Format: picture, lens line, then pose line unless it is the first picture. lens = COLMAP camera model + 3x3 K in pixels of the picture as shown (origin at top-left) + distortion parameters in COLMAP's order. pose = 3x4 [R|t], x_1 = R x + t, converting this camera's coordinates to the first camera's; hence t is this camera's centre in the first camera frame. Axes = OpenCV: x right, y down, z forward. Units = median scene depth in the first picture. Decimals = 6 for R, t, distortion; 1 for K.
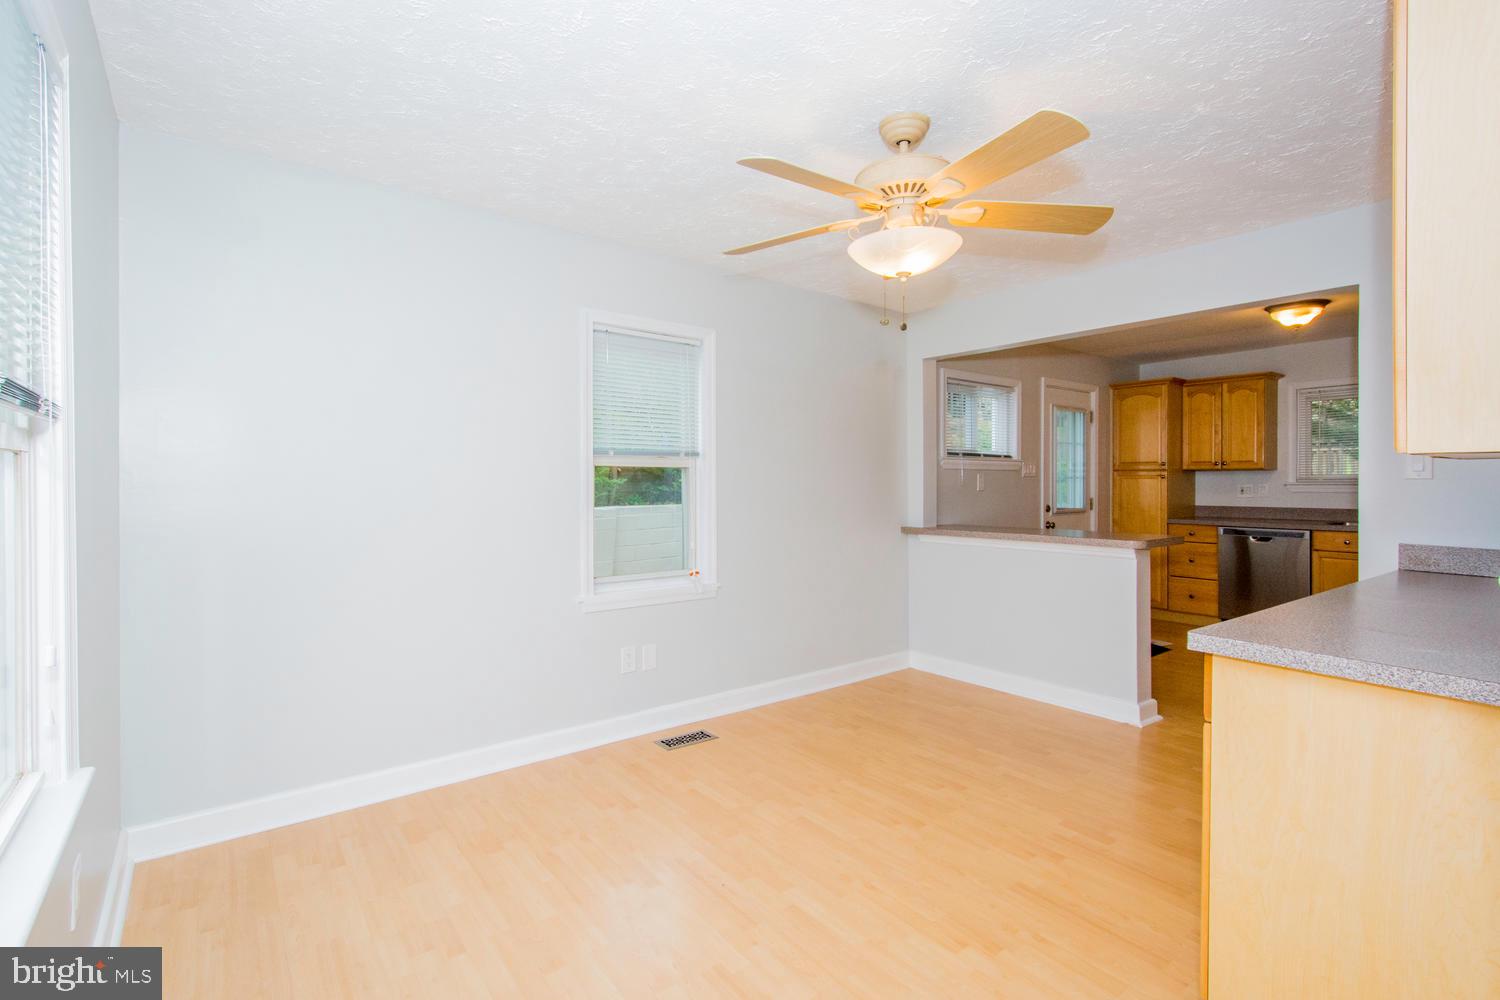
lens RADIAL K [[700.7, 0, 713.3], [0, 700.7, 484.4], [0, 0, 1]] dist [-0.001129, -0.000534]
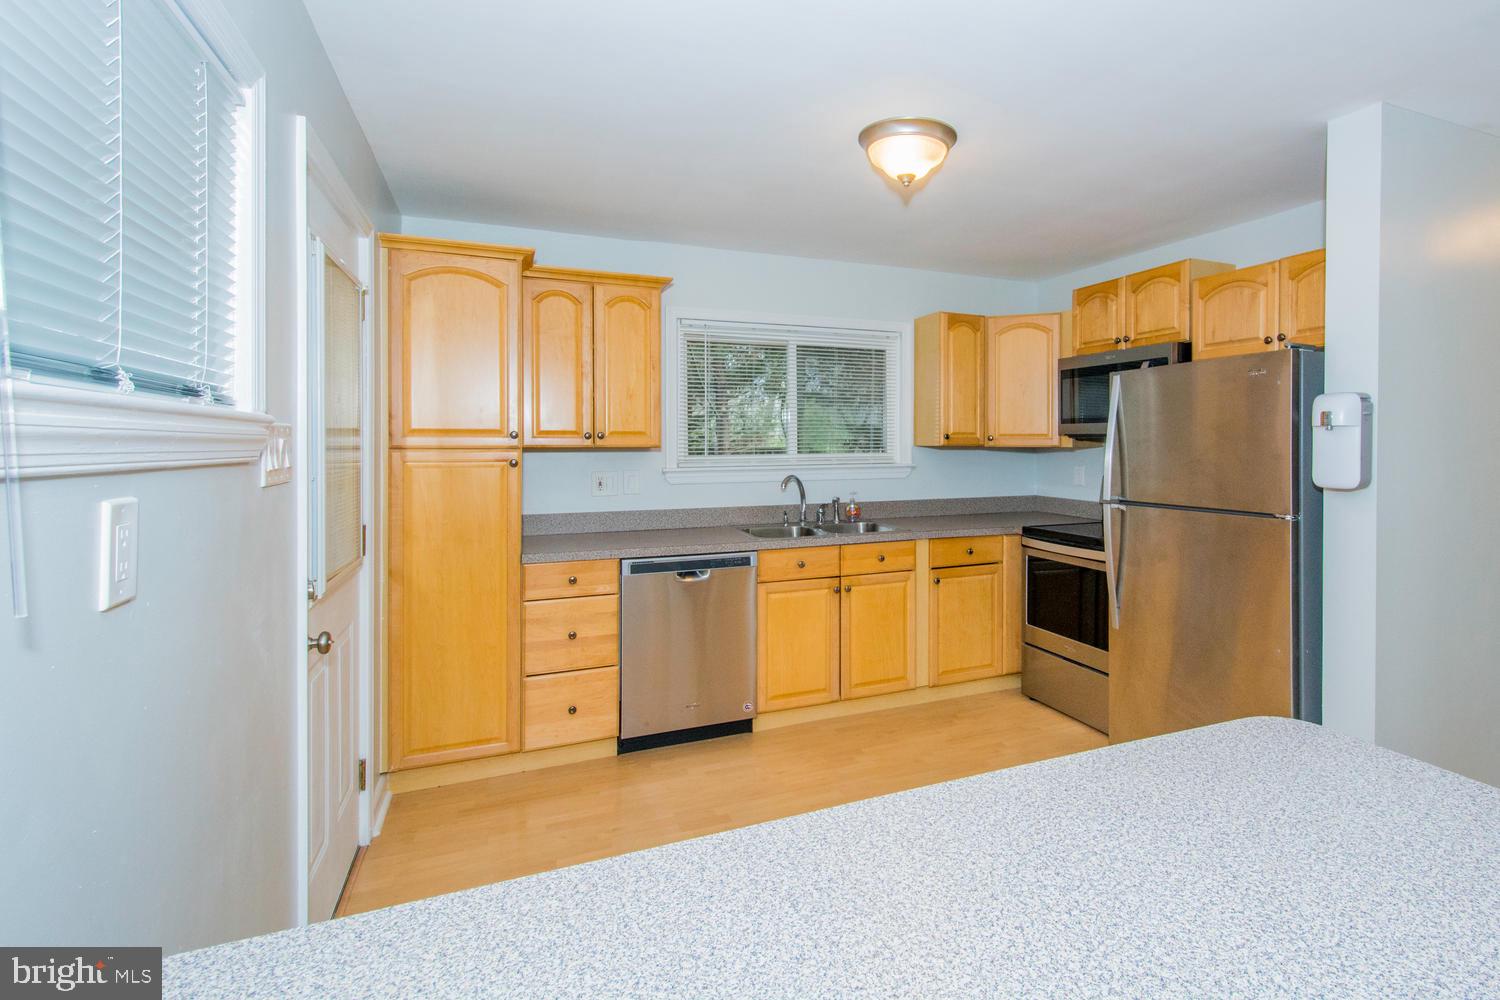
lens RADIAL K [[703.0, 0, 802.1], [0, 703.0, 462.3], [0, 0, 1]] dist [0.000423, -0.000108]
pose [[0.211386, -0.017087, 0.977253, 0.246210], [0.001111, 0.999851, 0.017242, -0.019337], [-0.977402, -0.002559, 0.211374, 0.749773]]
